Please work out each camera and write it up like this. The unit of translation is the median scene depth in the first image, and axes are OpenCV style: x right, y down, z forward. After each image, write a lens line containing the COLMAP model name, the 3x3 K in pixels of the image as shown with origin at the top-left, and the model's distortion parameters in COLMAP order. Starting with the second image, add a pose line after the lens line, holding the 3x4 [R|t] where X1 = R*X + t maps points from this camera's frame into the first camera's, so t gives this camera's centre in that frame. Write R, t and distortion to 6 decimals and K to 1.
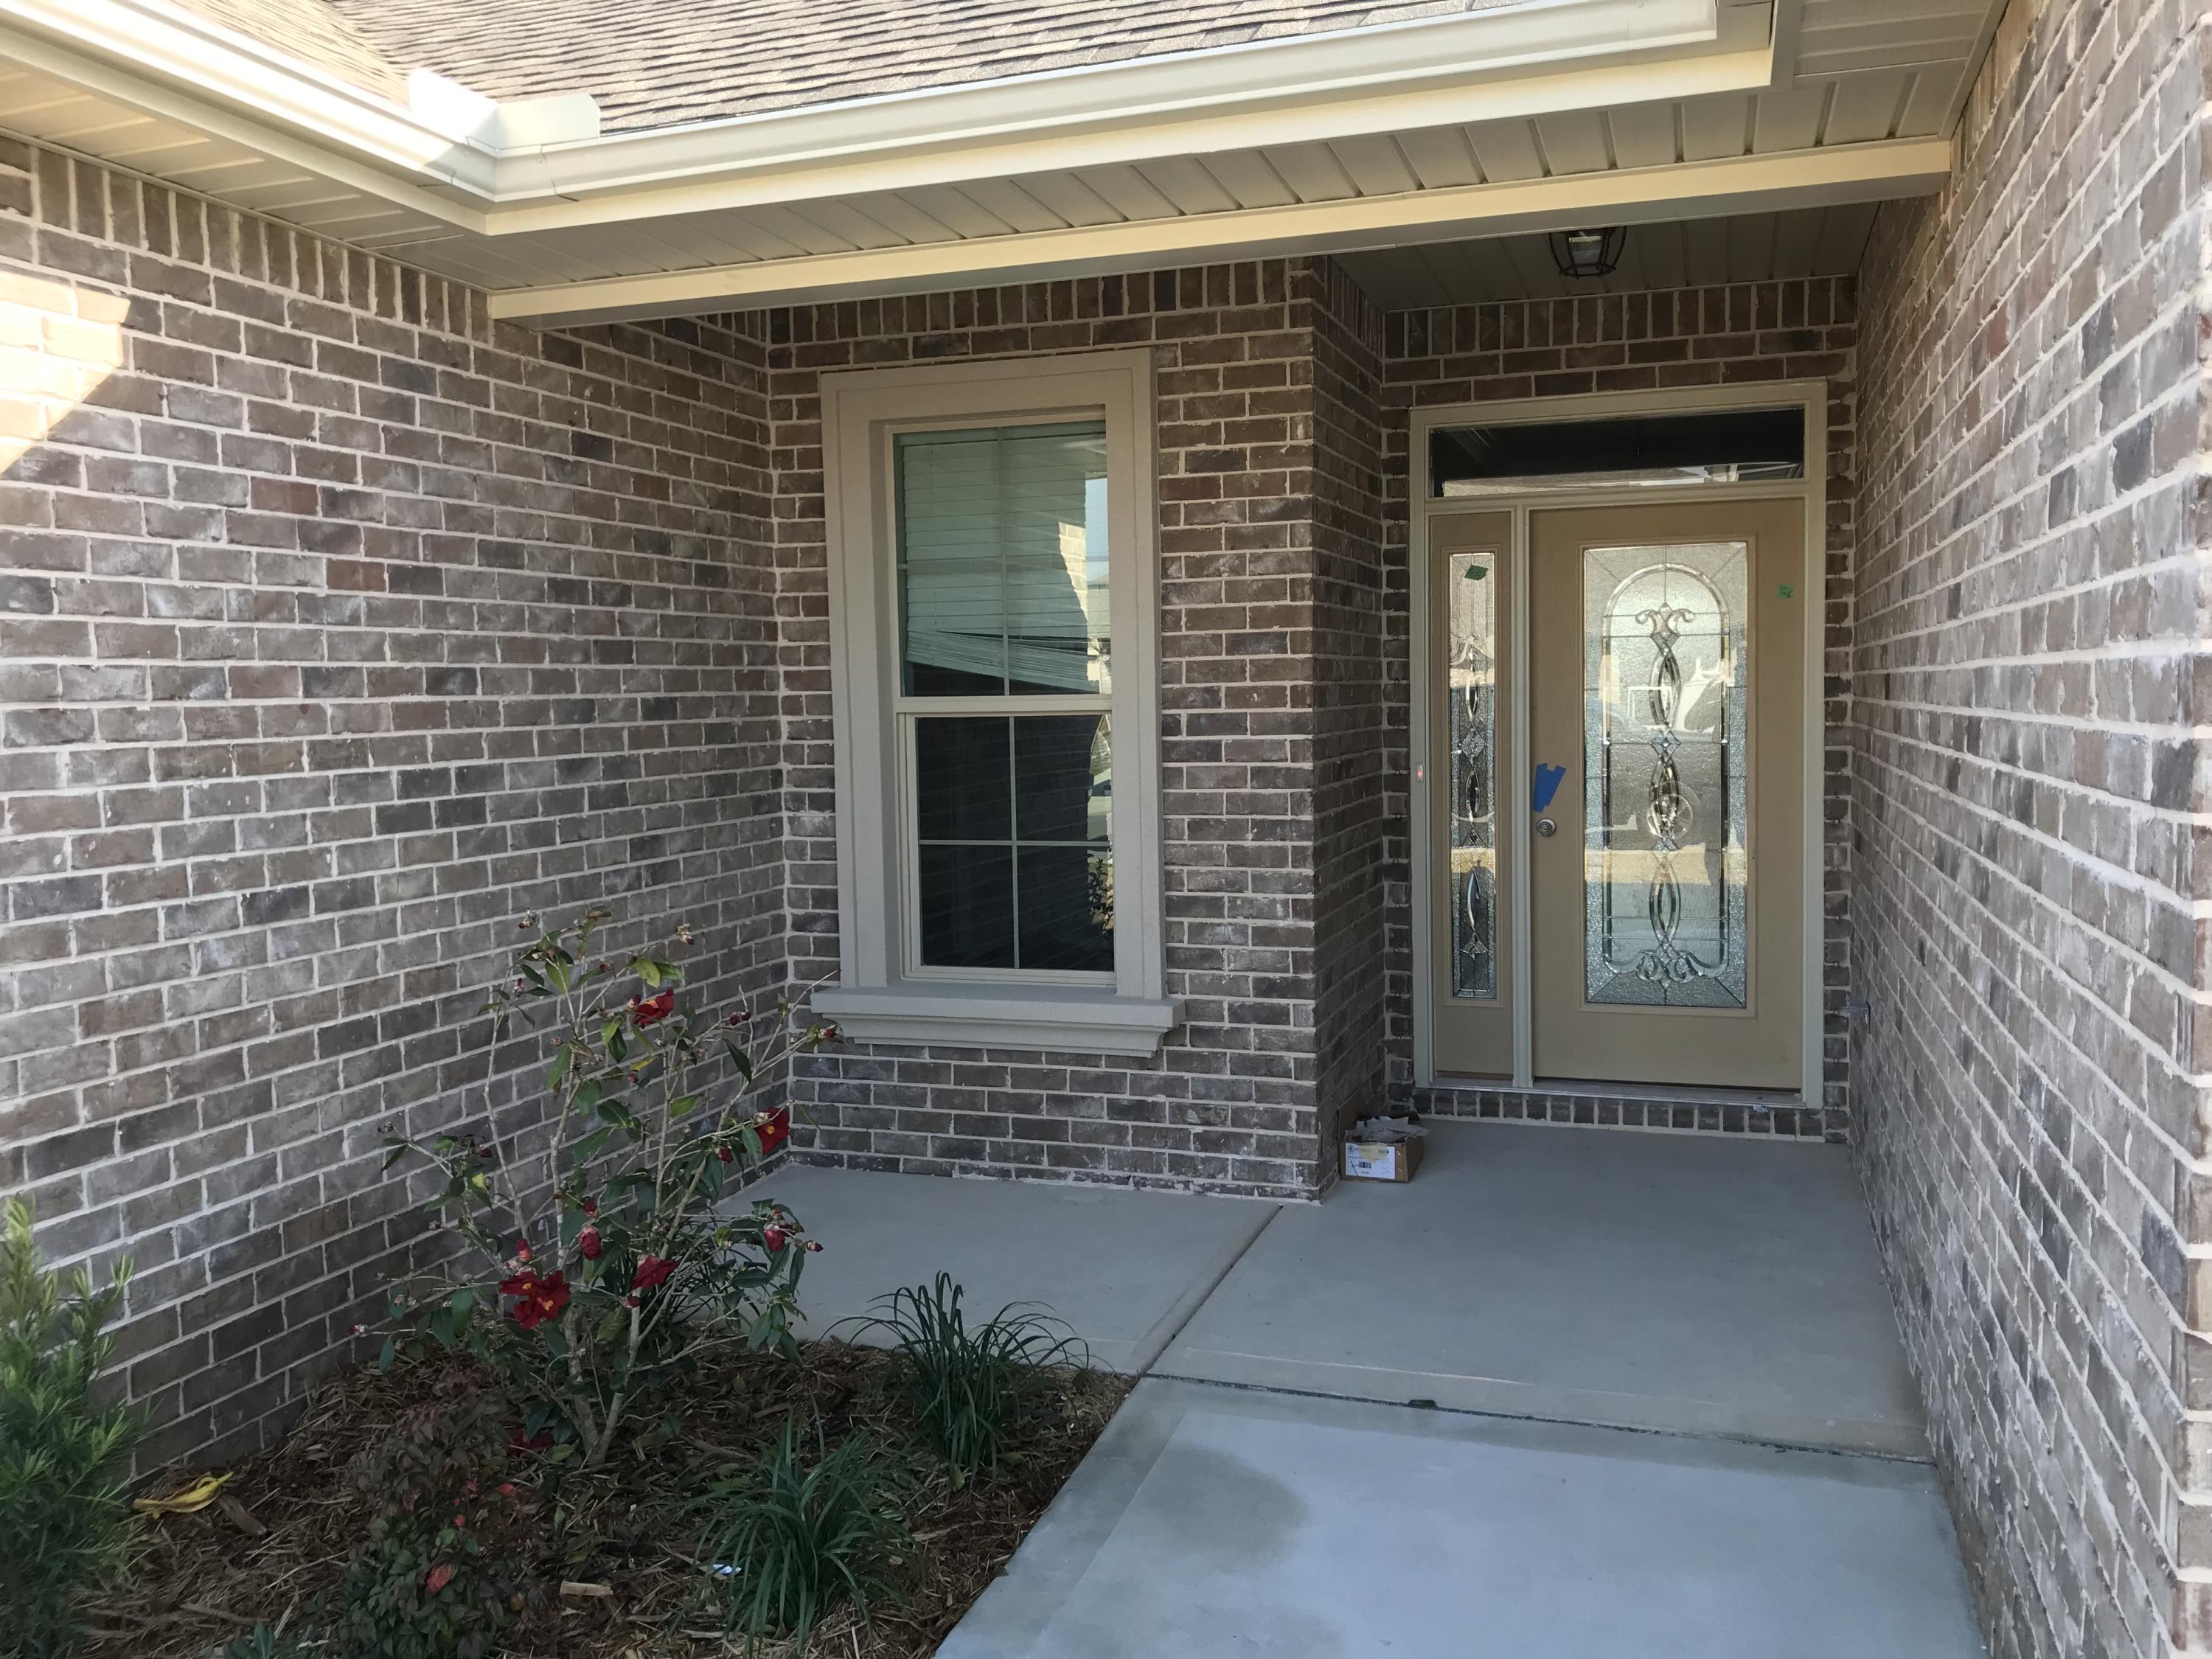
lens RADIAL K [[1792.8, 0, 1102.5], [0, 1792.8, 821.4], [0, 0, 1]] dist [0.022525, -0.055333]
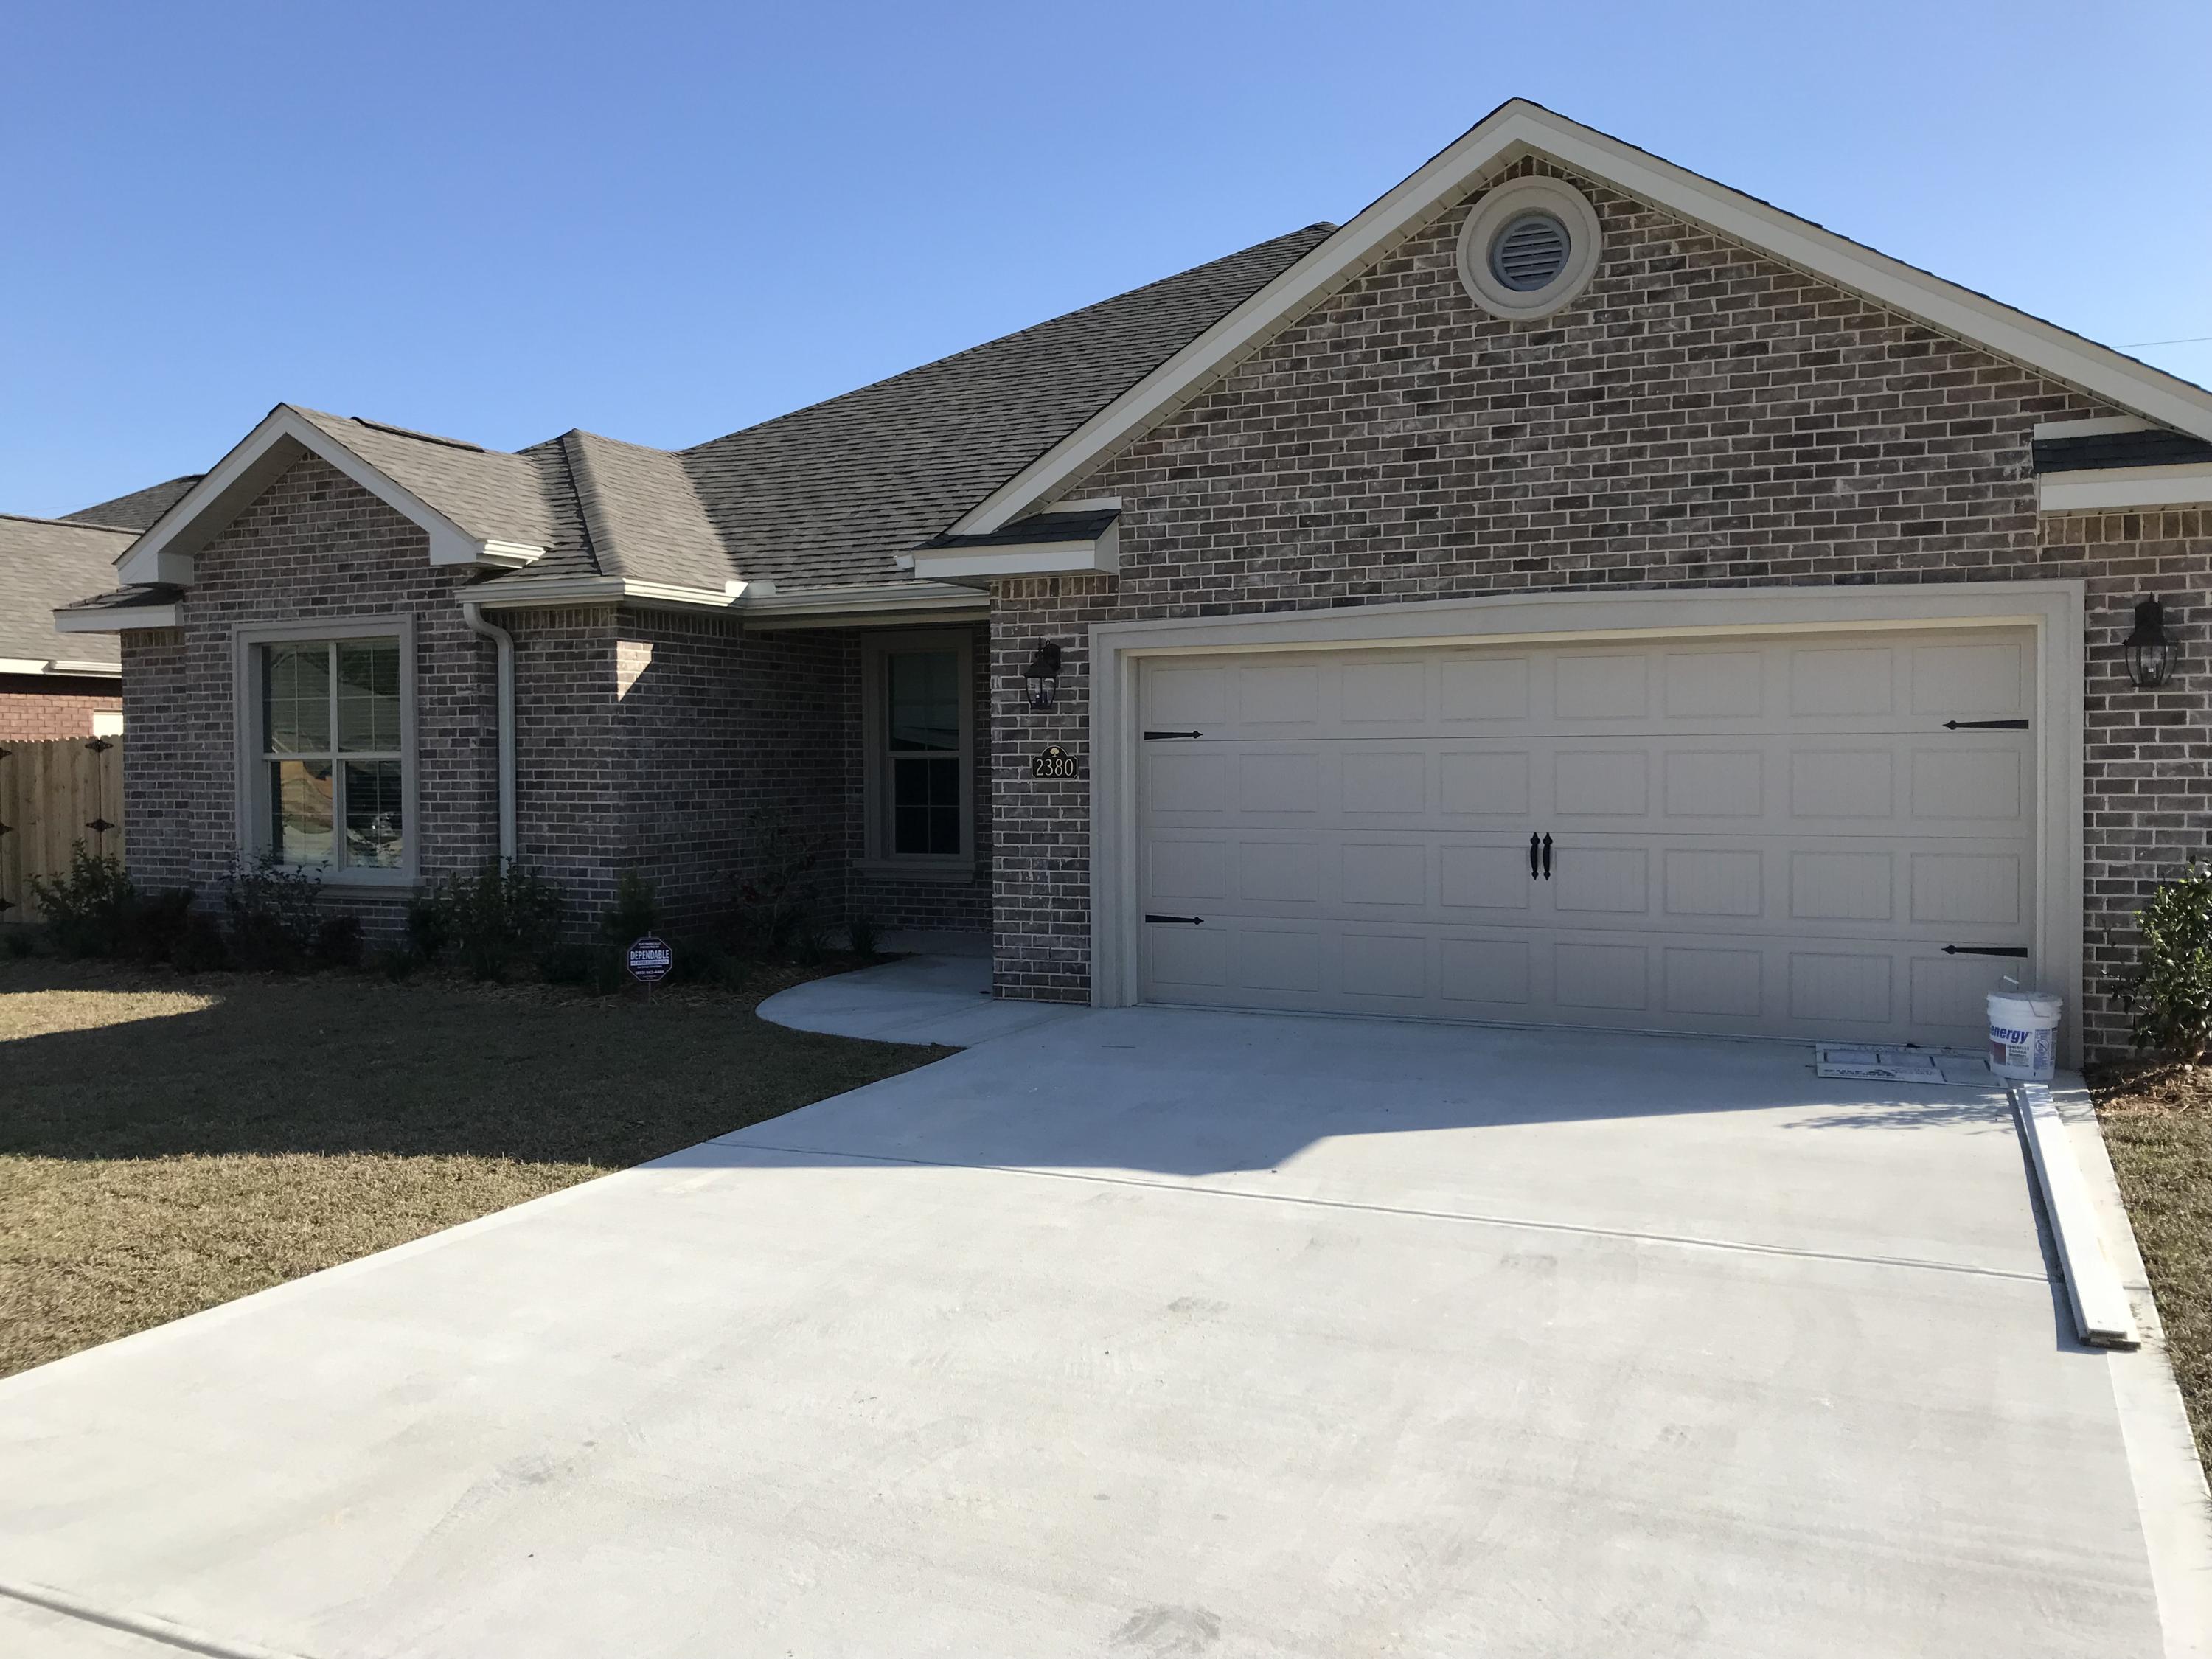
lens RADIAL K [[1792.8, 0, 1110.6], [0, 1792.8, 820.0], [0, 0, 1]] dist [0.022525, -0.055333]
pose [[0.992725, 0.013406, -0.119652, 0.642570], [-0.018164, 0.999083, -0.038763, 0.156739], [0.119023, 0.040654, 0.992059, -1.926517]]
